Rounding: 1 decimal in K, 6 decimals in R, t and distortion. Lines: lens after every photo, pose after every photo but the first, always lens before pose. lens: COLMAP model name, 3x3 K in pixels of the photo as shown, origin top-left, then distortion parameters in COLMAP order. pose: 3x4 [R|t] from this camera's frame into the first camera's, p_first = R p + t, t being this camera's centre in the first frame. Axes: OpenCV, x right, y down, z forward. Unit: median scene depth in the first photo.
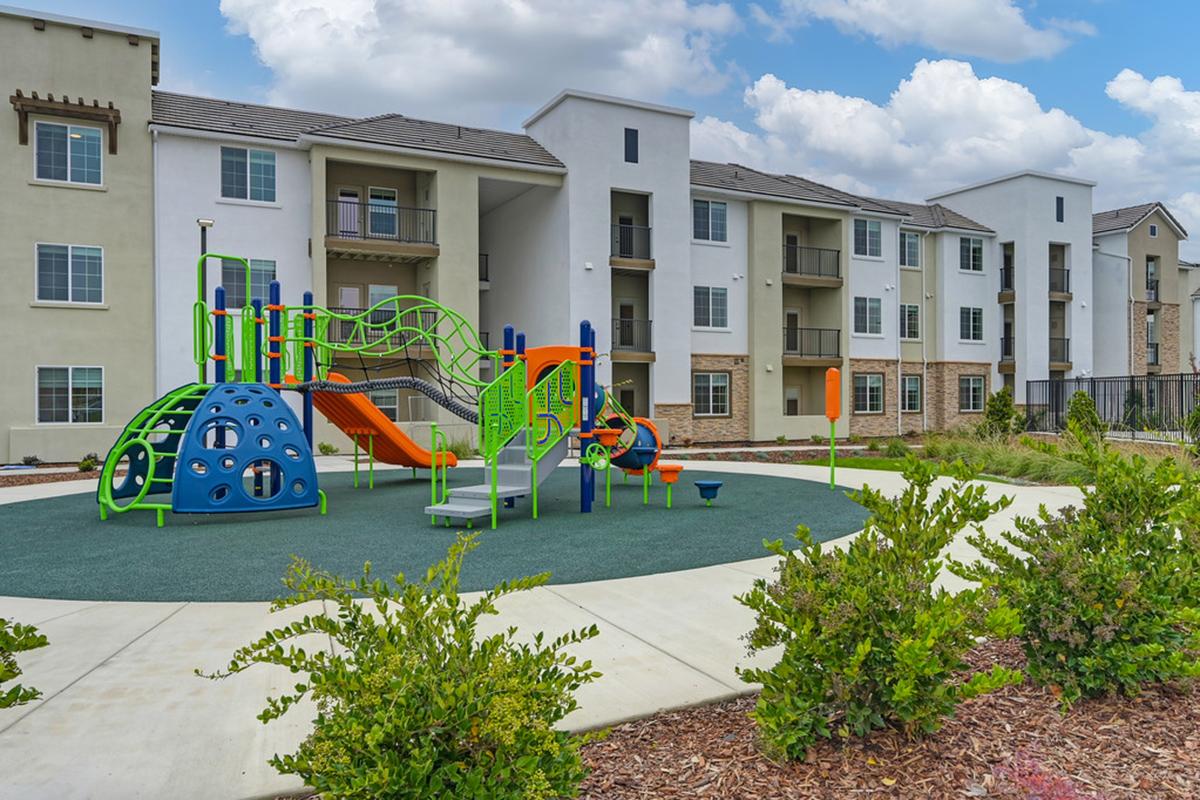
lens RADIAL K [[857.5, 0, 600.9], [0, 857.5, 402.1], [0, 0, 1]] dist [-0.003400, -0.004606]
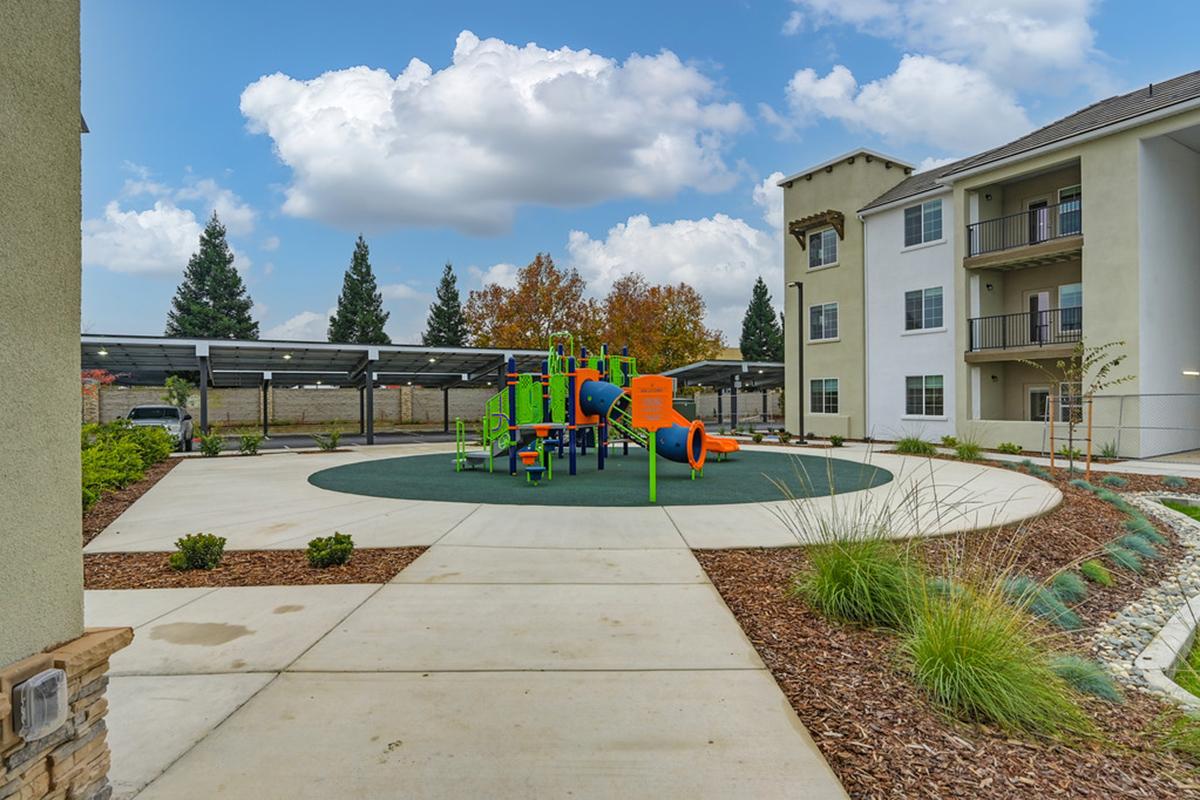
lens RADIAL K [[621.6, 0, 600.2], [0, 621.6, 401.4], [0, 0, 1]] dist [-0.002070, -0.000458]
pose [[0.058218, 0.005831, -0.998287, 0.385054], [0.006281, 0.999961, 0.006207, -0.006291], [0.998284, -0.006632, 0.058179, 0.362711]]
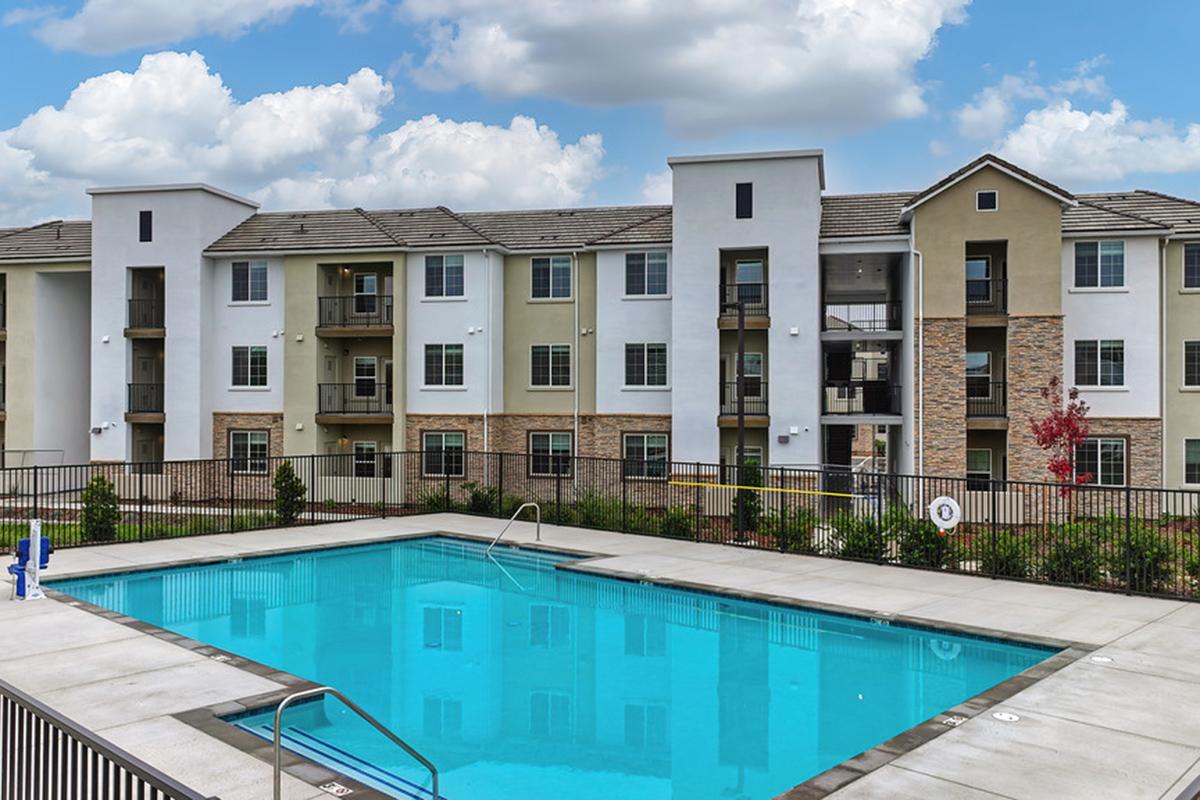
lens RADIAL K [[1012.0, 0, 608.5], [0, 1012.0, 398.8], [0, 0, 1]] dist [0.021035, -0.036252]
pose [[0.763601, 0.002636, -0.645684, 1.227506], [-0.007713, 0.999958, -0.005039, -0.069531], [0.645643, 0.008828, 0.763588, 0.358400]]
